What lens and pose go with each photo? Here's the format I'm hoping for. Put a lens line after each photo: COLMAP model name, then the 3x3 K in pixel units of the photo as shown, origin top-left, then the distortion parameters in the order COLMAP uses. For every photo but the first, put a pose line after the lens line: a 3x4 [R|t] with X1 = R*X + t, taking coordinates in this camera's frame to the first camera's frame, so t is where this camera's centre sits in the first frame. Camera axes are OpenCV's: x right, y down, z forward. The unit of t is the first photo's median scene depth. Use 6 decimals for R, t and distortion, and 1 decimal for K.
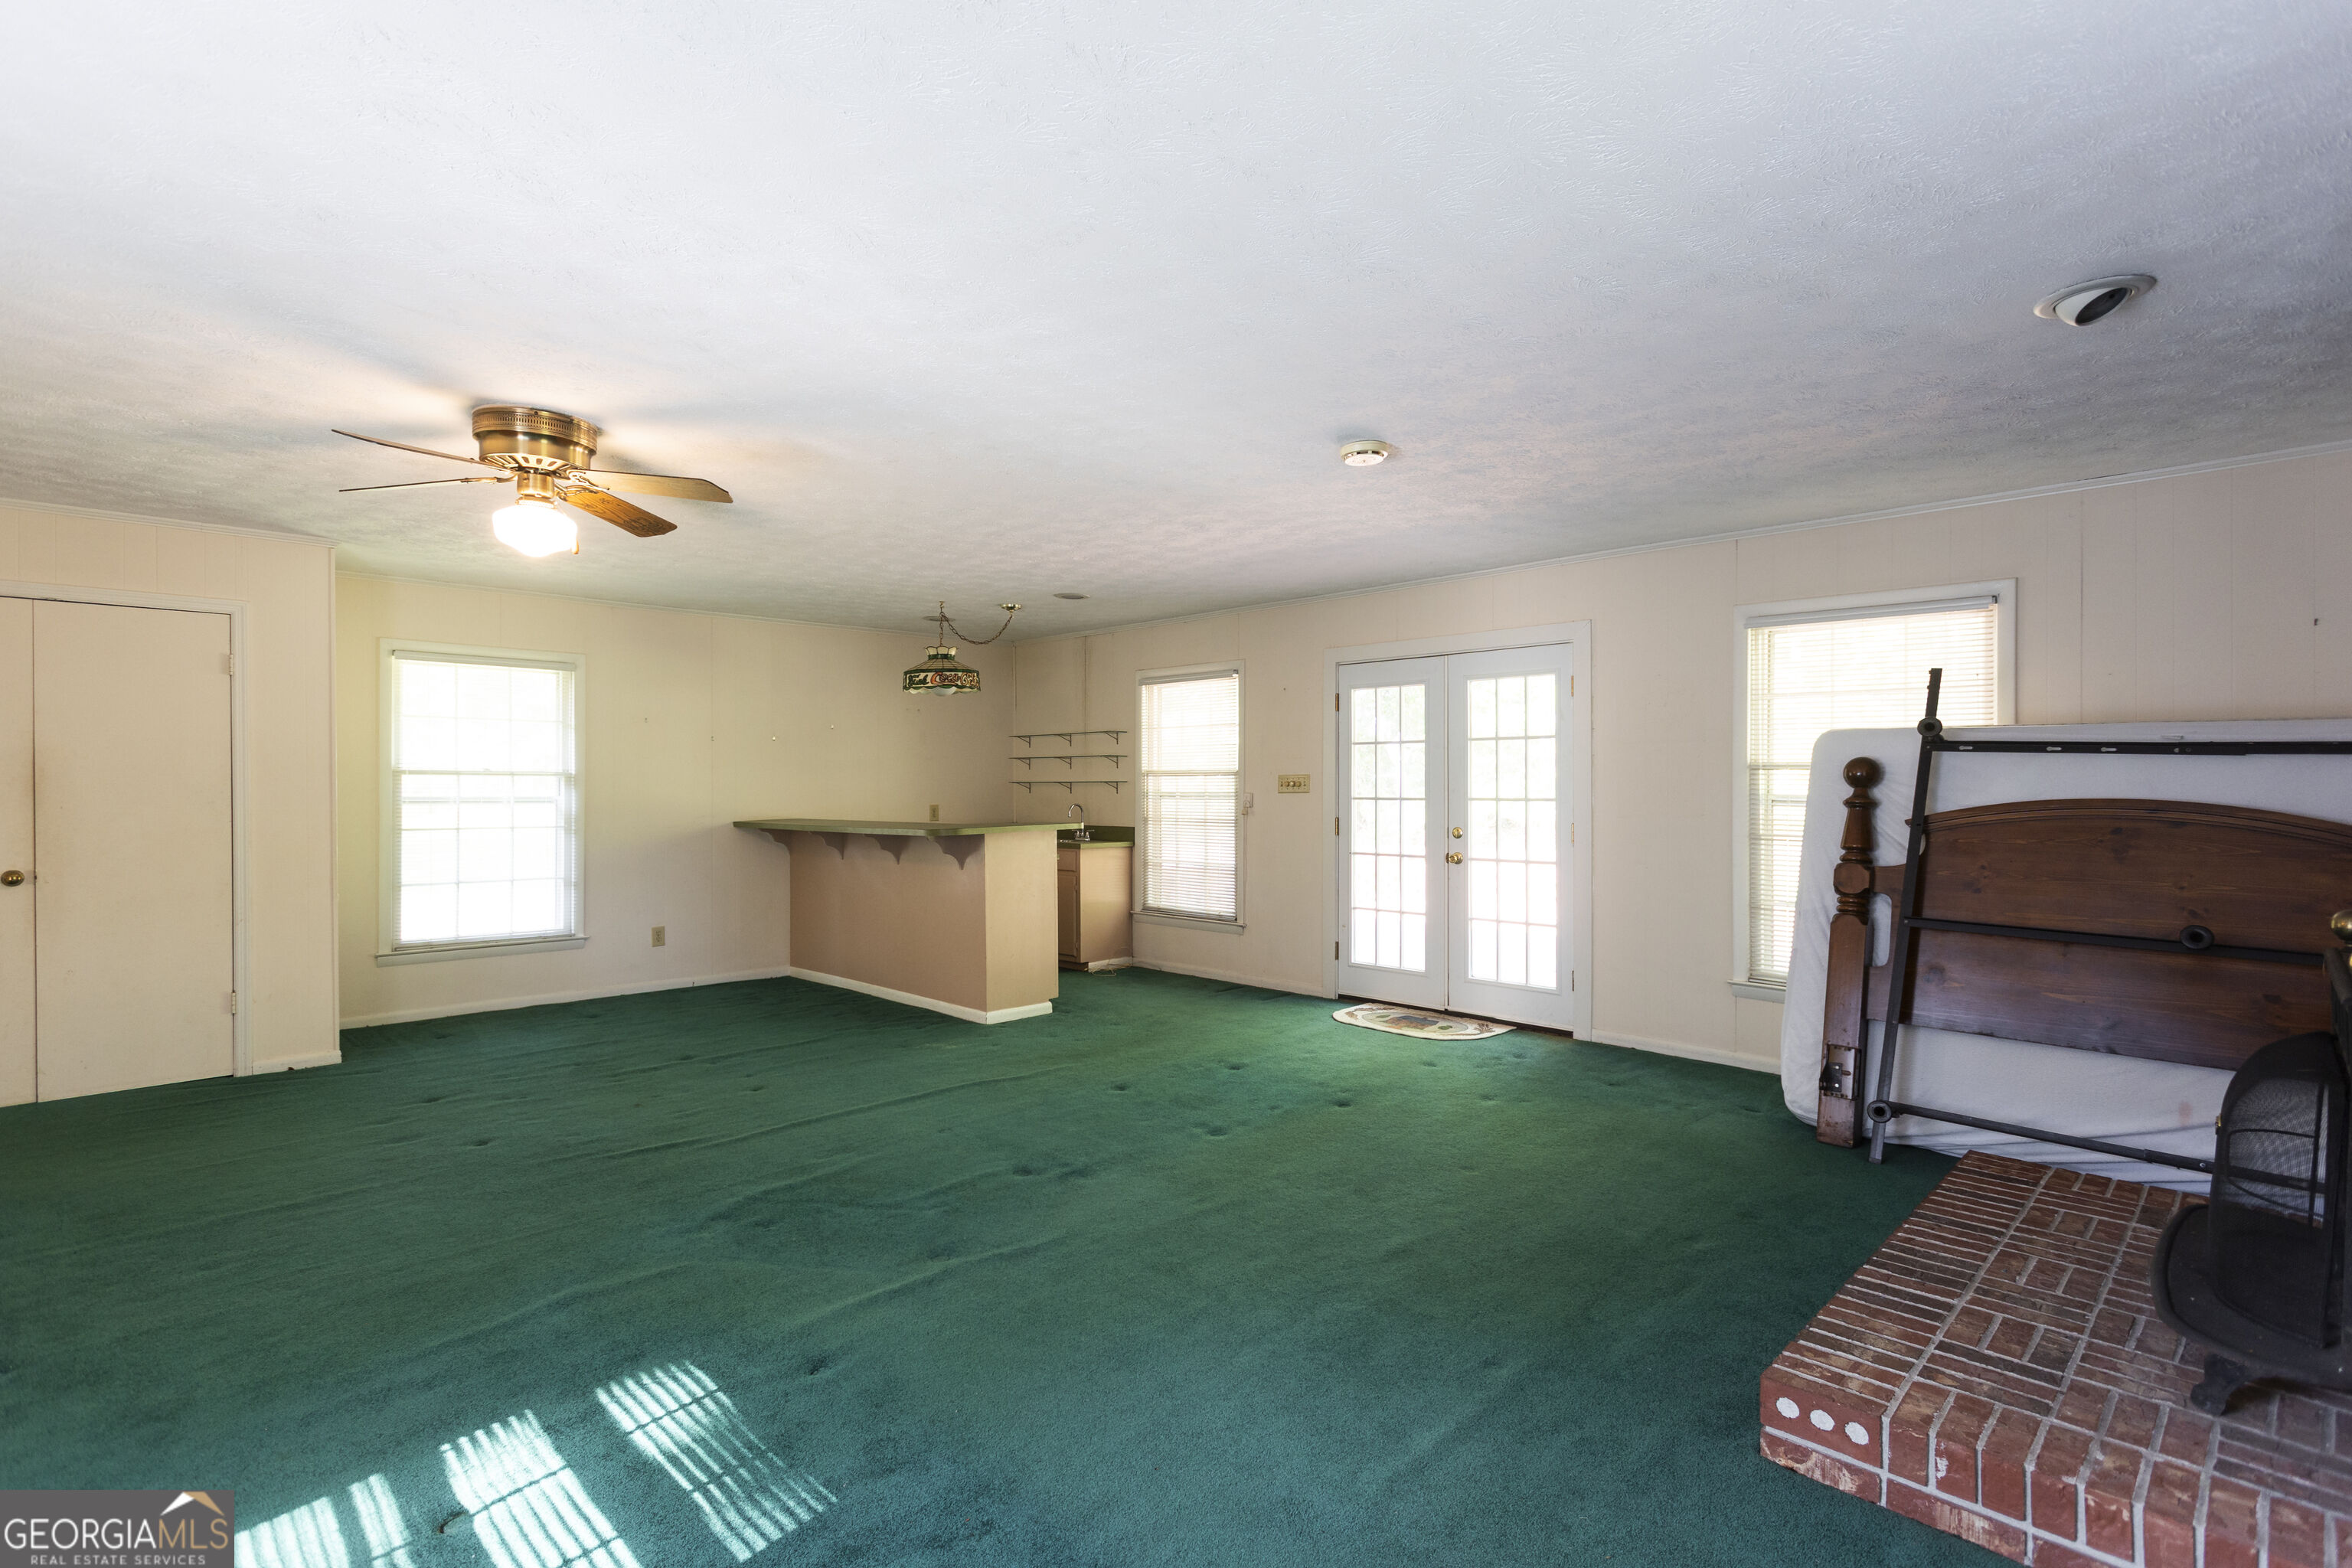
lens RADIAL K [[1120.2, 0, 1175.6], [0, 1120.2, 773.4], [0, 0, 1]] dist [-0.001251, -0.000109]
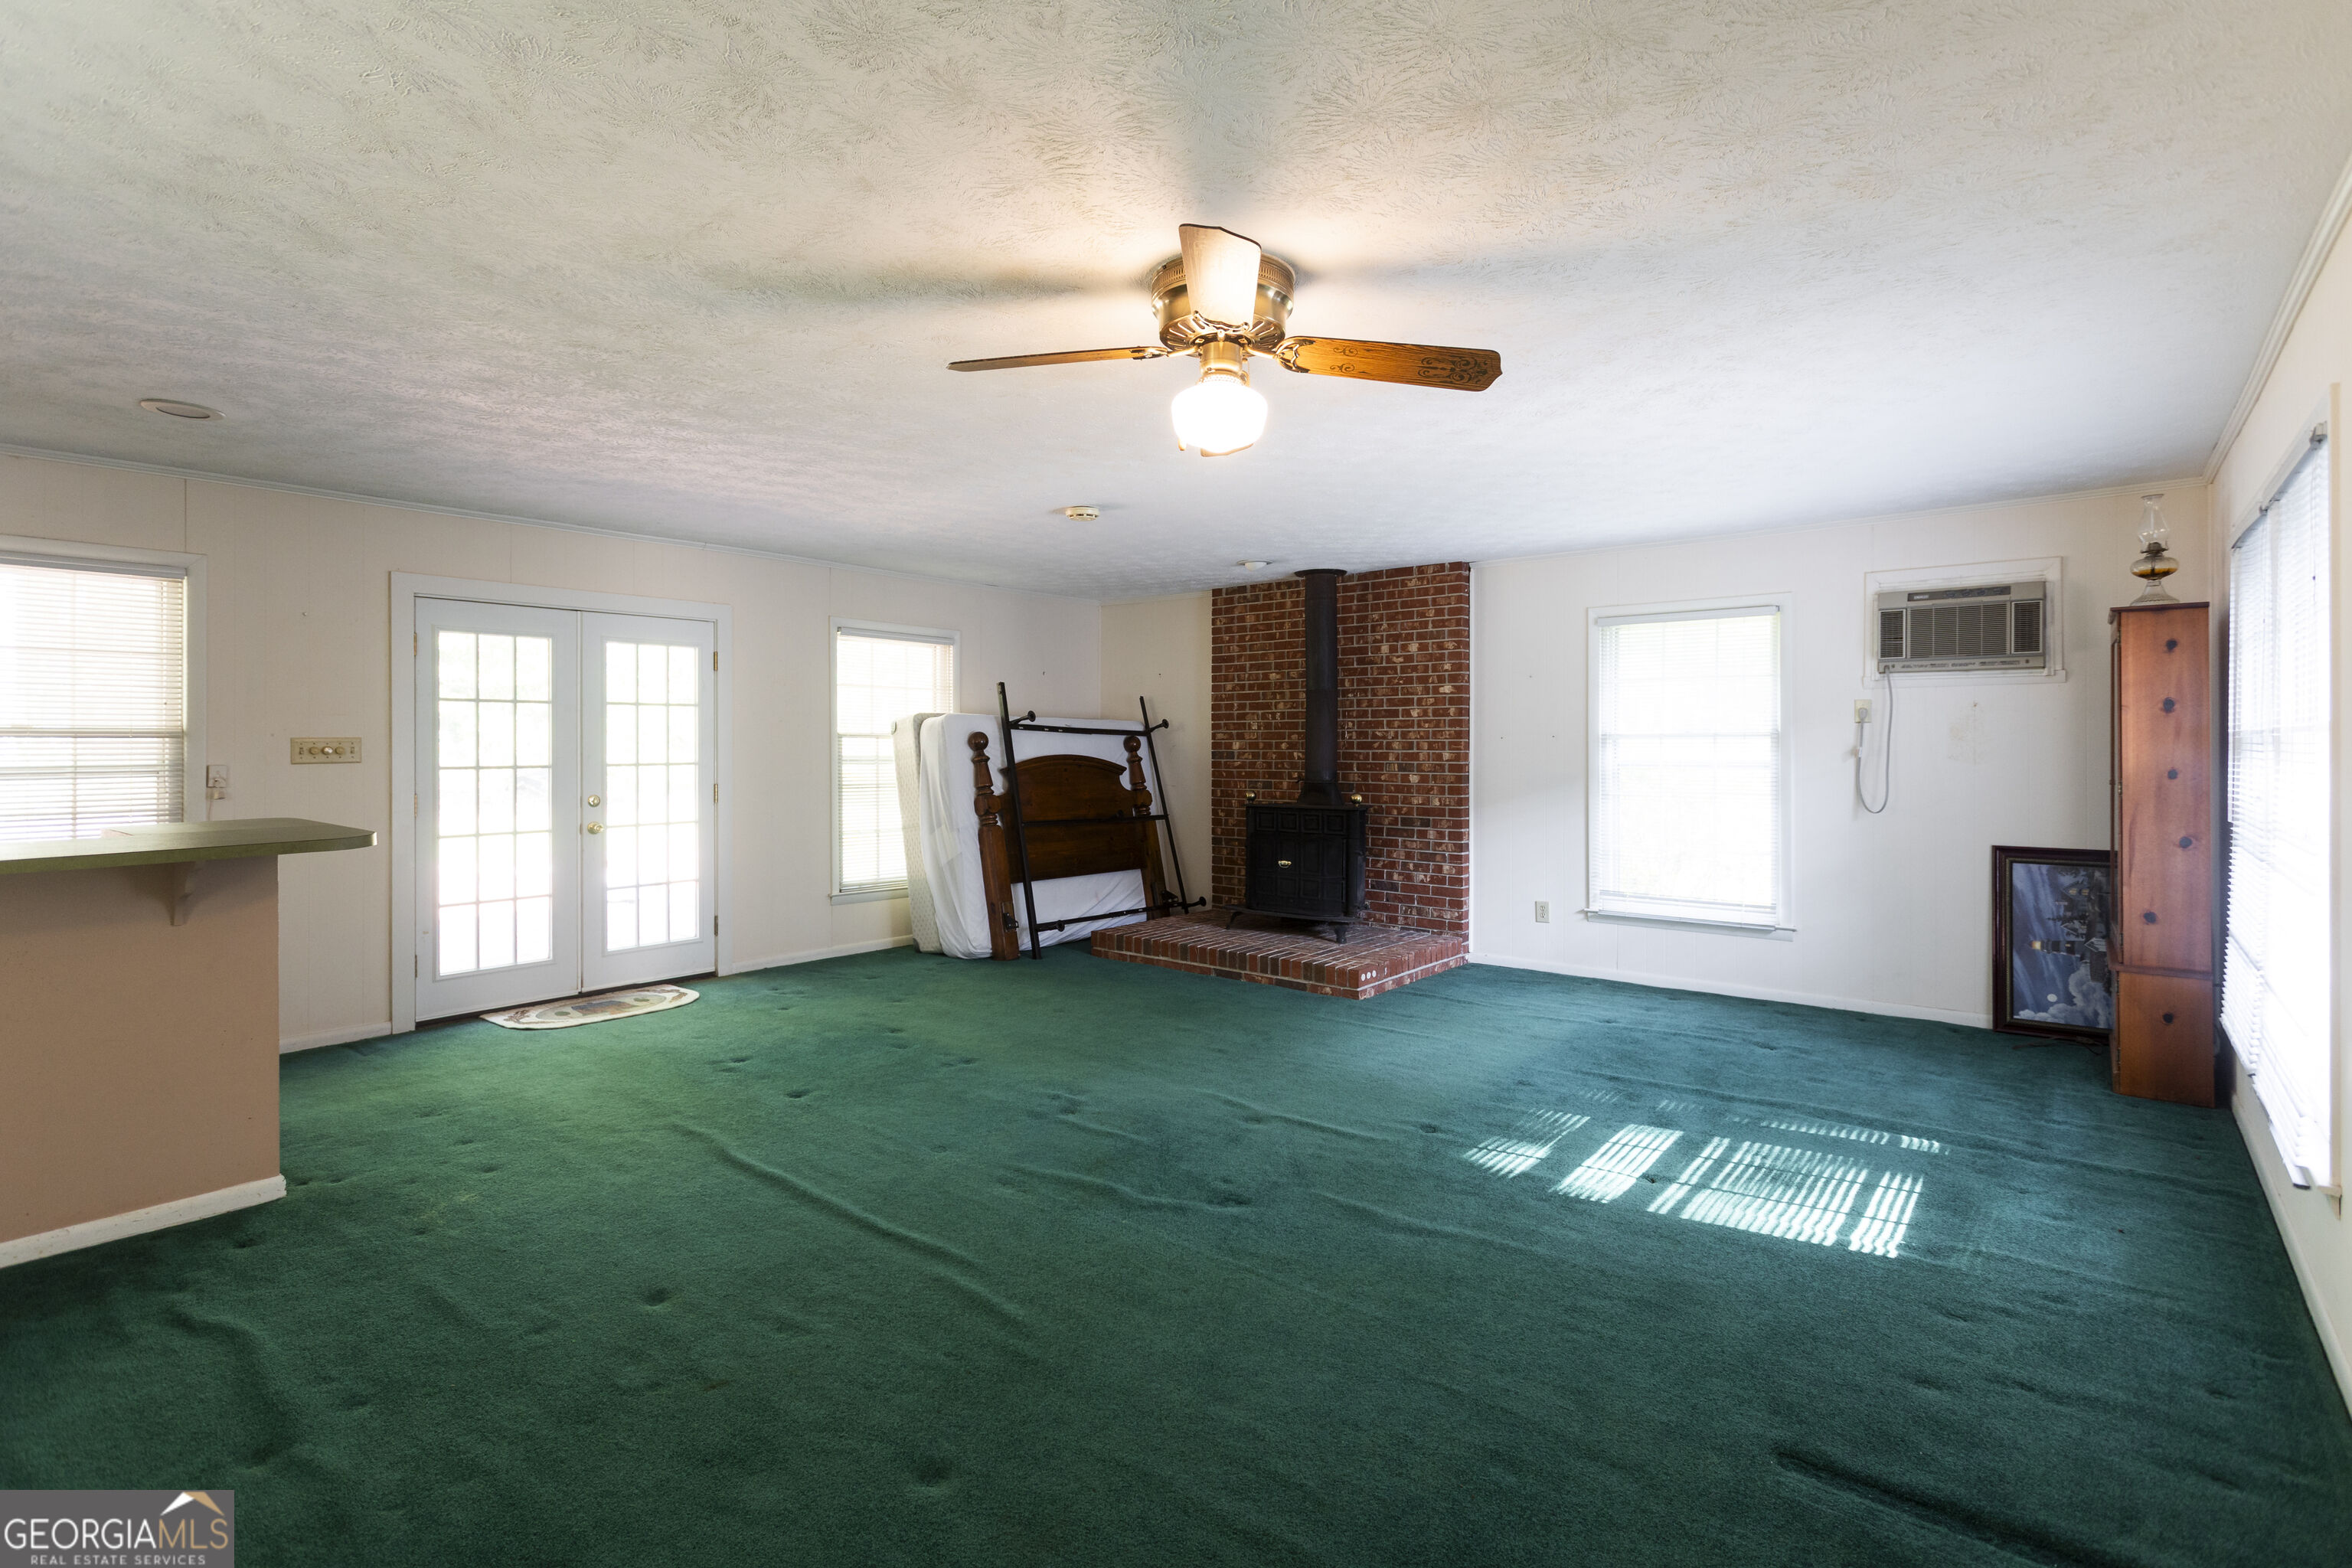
lens RADIAL K [[1110.0, 0, 1165.4], [0, 1110.0, 760.3], [0, 0, 1]] dist [0.000983, 0.001060]
pose [[-0.102544, -0.012746, 0.994647, -0.776504], [-0.005546, 0.999910, 0.012242, 0.005007], [-0.994713, -0.004261, -0.102606, 0.659931]]
